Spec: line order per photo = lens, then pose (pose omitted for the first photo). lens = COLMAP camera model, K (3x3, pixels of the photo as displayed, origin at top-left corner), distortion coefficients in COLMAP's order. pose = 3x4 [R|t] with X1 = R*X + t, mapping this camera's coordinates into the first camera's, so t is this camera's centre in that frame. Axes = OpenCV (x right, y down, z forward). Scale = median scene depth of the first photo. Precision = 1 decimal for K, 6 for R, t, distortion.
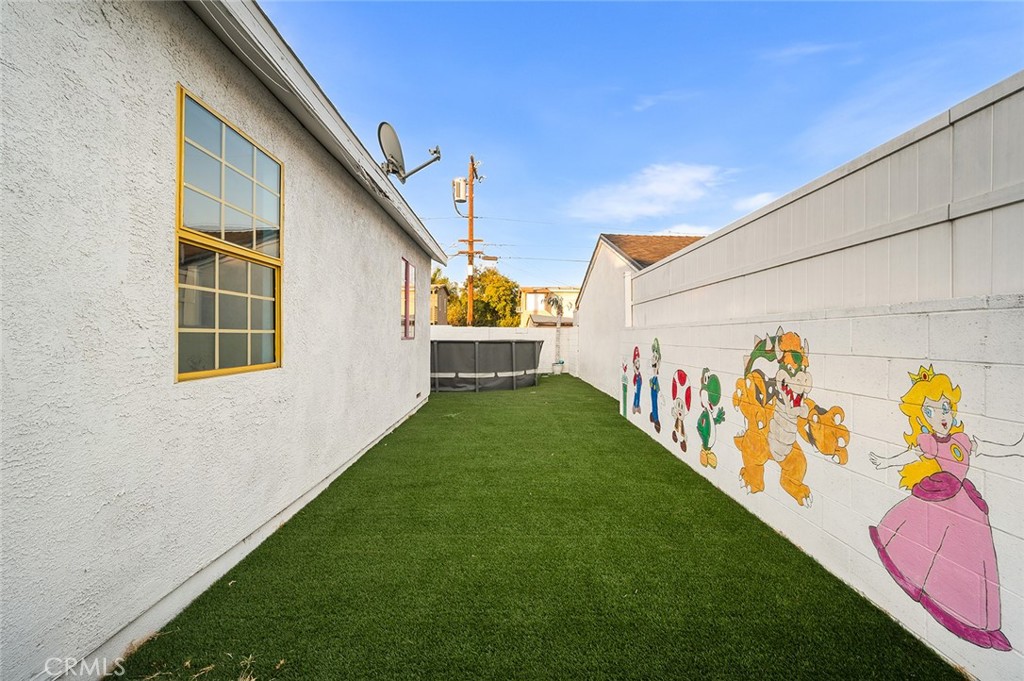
lens RADIAL K [[418.2, 0, 508.7], [0, 418.2, 339.9], [0, 0, 1]] dist [0.008000, 0.000186]
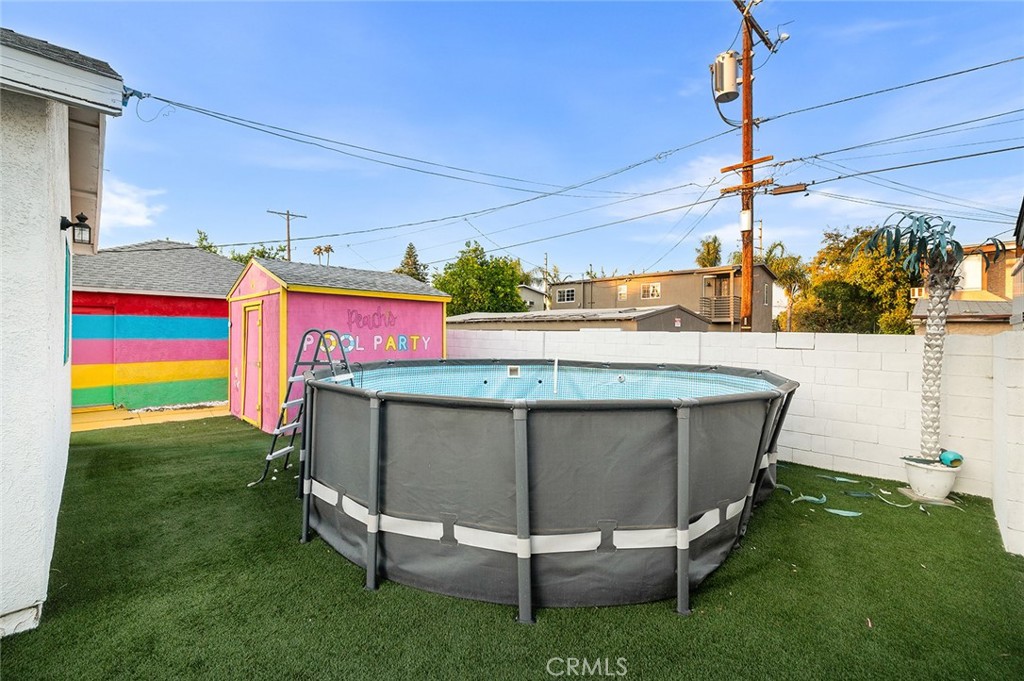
lens RADIAL K [[433.7, 0, 511.0], [0, 433.7, 332.0], [0, 0, 1]] dist [0.010653, 0.000038]
pose [[0.709686, -0.003787, -0.704508, 0.084200], [-0.009228, 0.999850, -0.014670, -0.015121], [0.704458, 0.016913, 0.709544, 0.401674]]
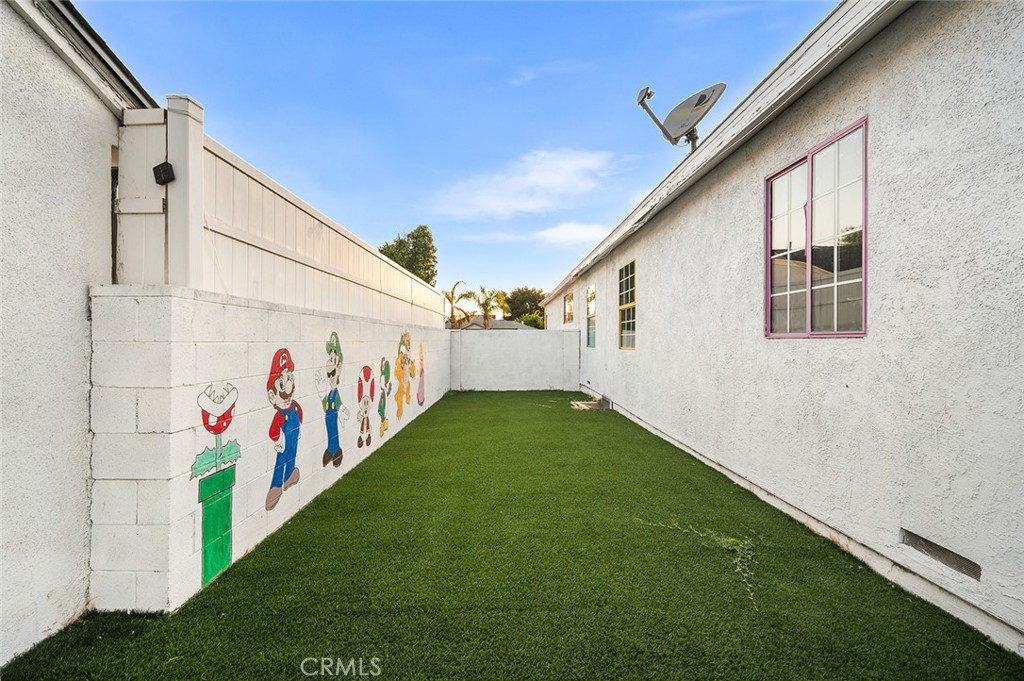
lens RADIAL K [[418.2, 0, 508.7], [0, 418.2, 339.9], [0, 0, 1]] dist [0.008000, 0.000186]
pose [[-0.999829, -0.011430, -0.014531, 0.109591], [-0.011527, 0.999912, 0.006609, 0.000911], [0.014454, 0.006775, -0.999873, 2.311401]]
